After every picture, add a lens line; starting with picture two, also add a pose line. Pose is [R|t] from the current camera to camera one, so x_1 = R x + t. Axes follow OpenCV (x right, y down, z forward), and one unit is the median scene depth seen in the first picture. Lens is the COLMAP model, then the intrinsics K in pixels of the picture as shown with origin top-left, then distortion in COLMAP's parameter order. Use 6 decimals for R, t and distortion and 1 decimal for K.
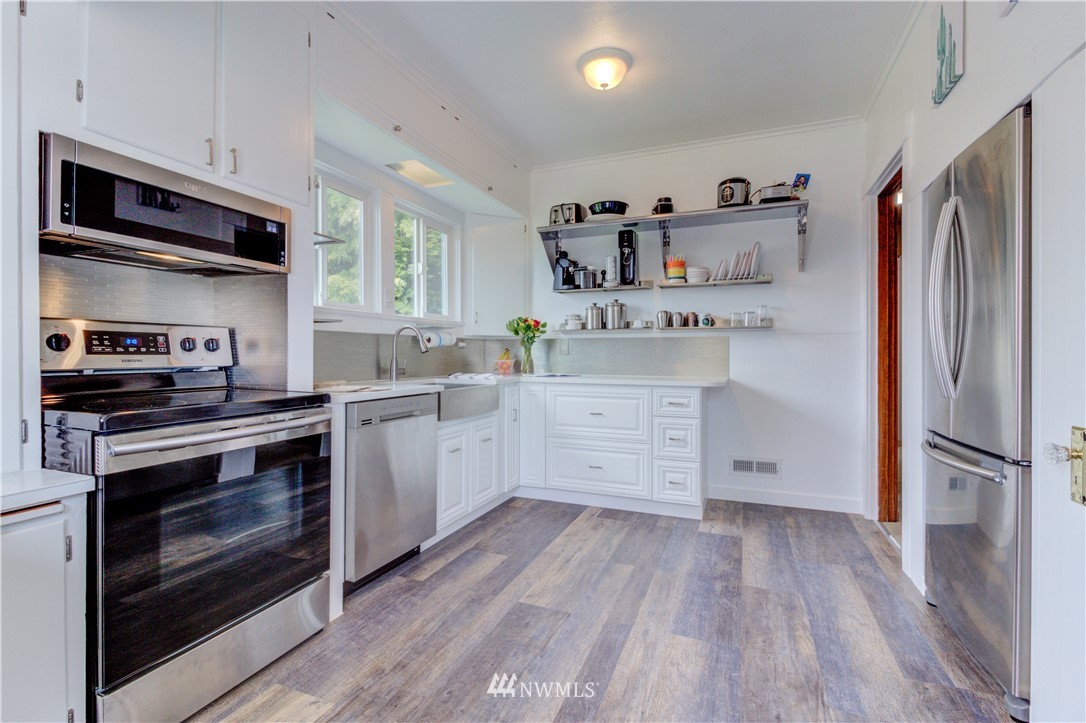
lens RADIAL K [[510.9, 0, 541.6], [0, 510.9, 357.0], [0, 0, 1]] dist [0.003527, -0.000316]
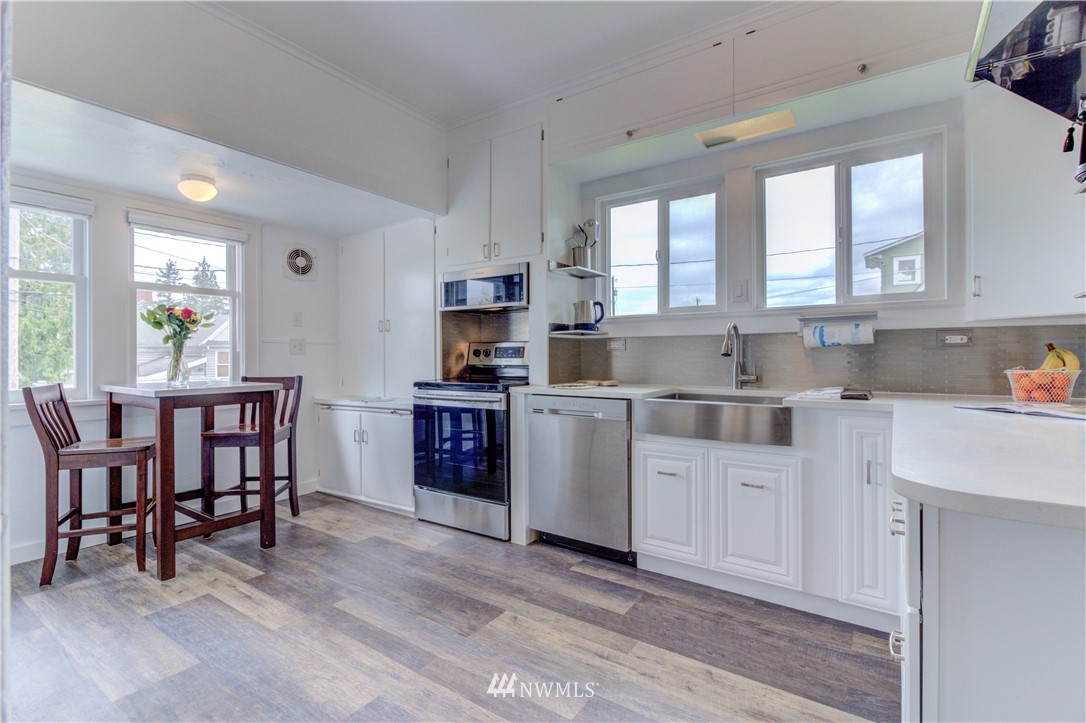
lens RADIAL K [[510.9, 0, 541.6], [0, 510.9, 357.0], [0, 0, 1]] dist [0.003527, -0.000316]
pose [[-0.234384, 0.001534, -0.972143, 0.829319], [-0.002836, 0.999993, 0.002262, -0.010240], [0.972140, 0.003287, -0.234378, 1.202860]]
